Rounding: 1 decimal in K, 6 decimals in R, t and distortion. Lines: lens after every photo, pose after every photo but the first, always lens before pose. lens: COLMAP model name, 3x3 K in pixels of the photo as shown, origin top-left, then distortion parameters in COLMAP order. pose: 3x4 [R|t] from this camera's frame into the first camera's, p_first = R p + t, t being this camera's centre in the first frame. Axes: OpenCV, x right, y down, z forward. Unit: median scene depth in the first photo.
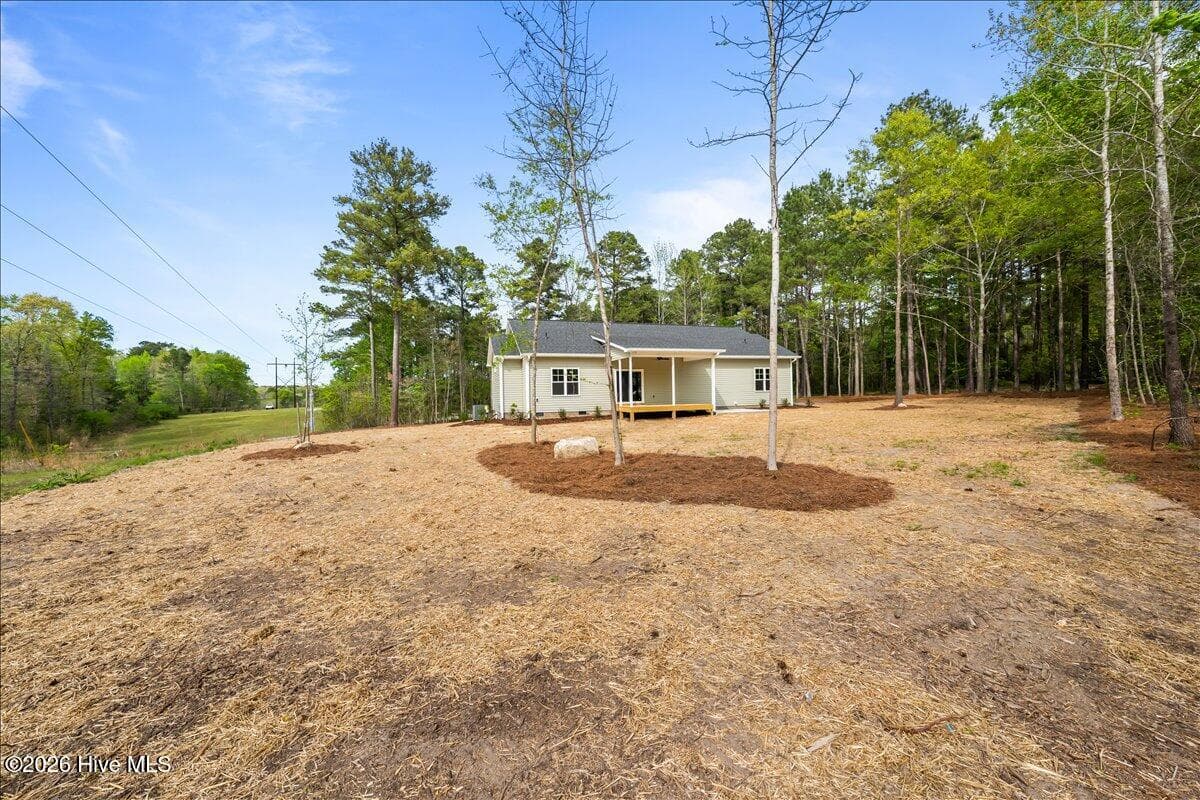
lens RADIAL K [[422.9, 0, 602.4], [0, 422.9, 398.5], [0, 0, 1]] dist [0.000425, 0.000022]
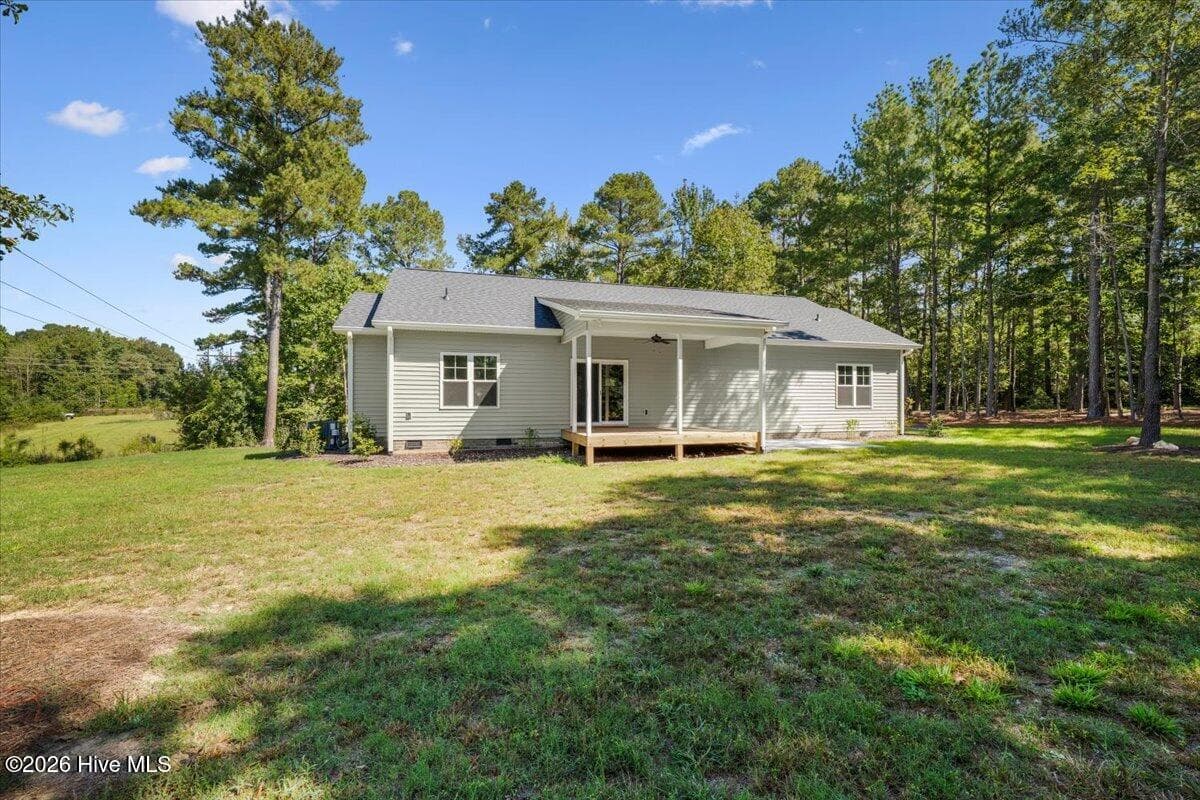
lens RADIAL K [[519.0, 0, 606.9], [0, 519.0, 402.5], [0, 0, 1]] dist [-0.000094, -0.000213]
pose [[0.999489, 0.021237, -0.023873, 0.076819], [-0.021584, 0.999664, -0.014358, -0.006081], [0.023560, 0.014866, 0.999612, 0.310067]]
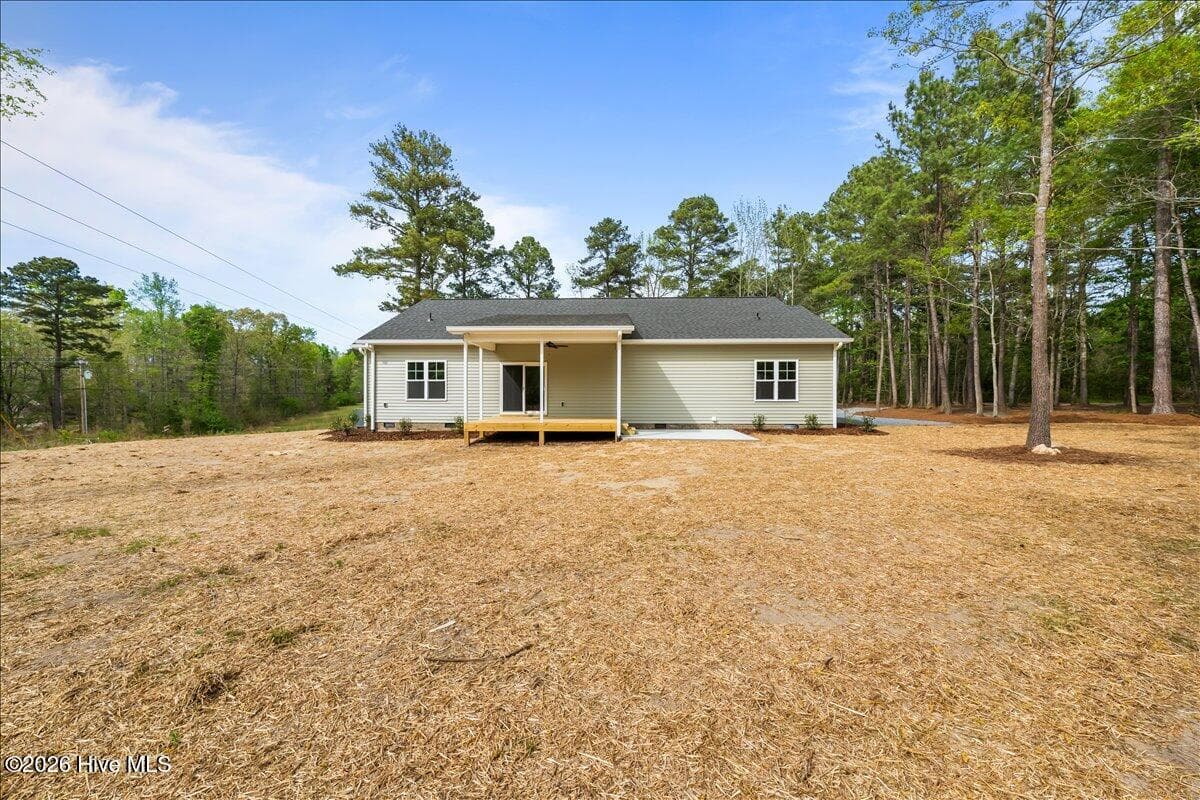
lens RADIAL K [[422.9, 0, 590.6], [0, 422.9, 397.2], [0, 0, 1]] dist [0.000425, 0.000022]
pose [[0.933469, 0.026989, -0.357641, 0.345446], [-0.025658, 0.999635, 0.008469, -0.019805], [0.357739, 0.001271, 0.933821, 0.364436]]
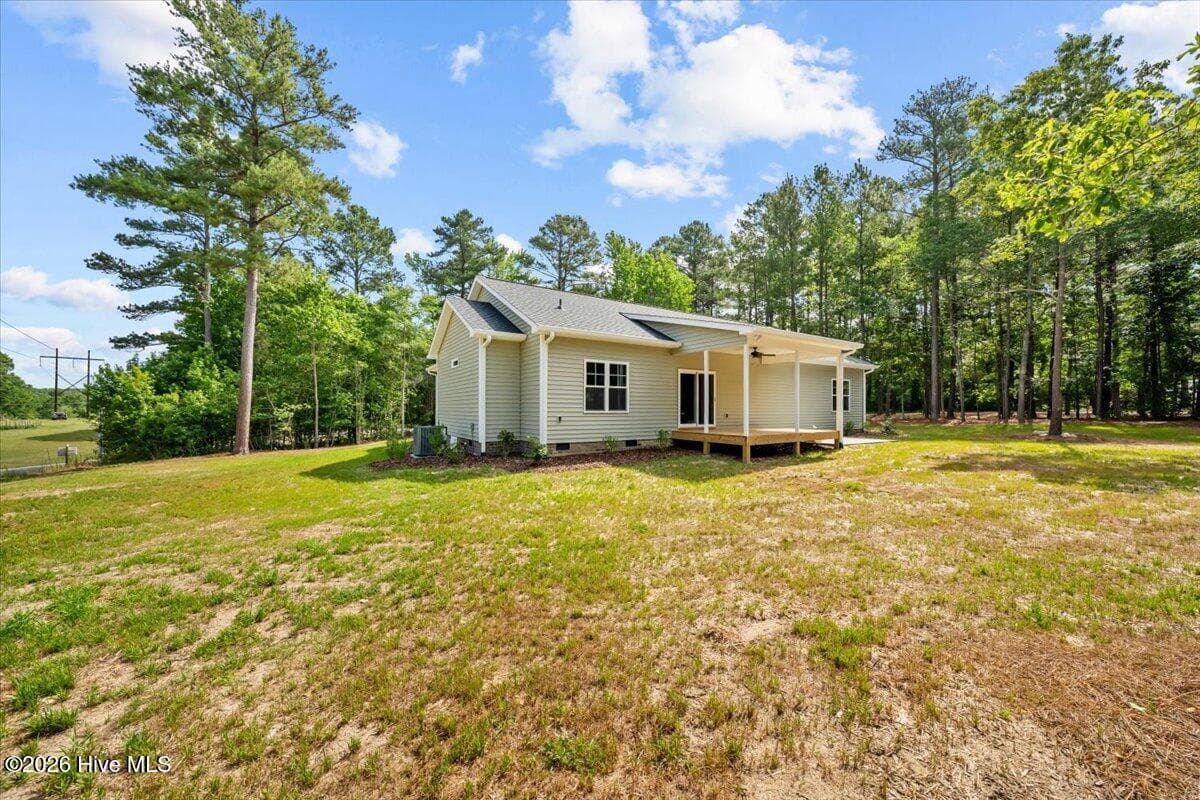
lens RADIAL K [[419.0, 0, 610.0], [0, 419.0, 417.0], [0, 0, 1]] dist [-0.002326, 0.000142]
pose [[0.968016, 0.018301, 0.250222, -0.180170], [-0.019558, 0.999806, 0.002538, -0.001112], [-0.250127, -0.007350, 0.968185, 0.389443]]
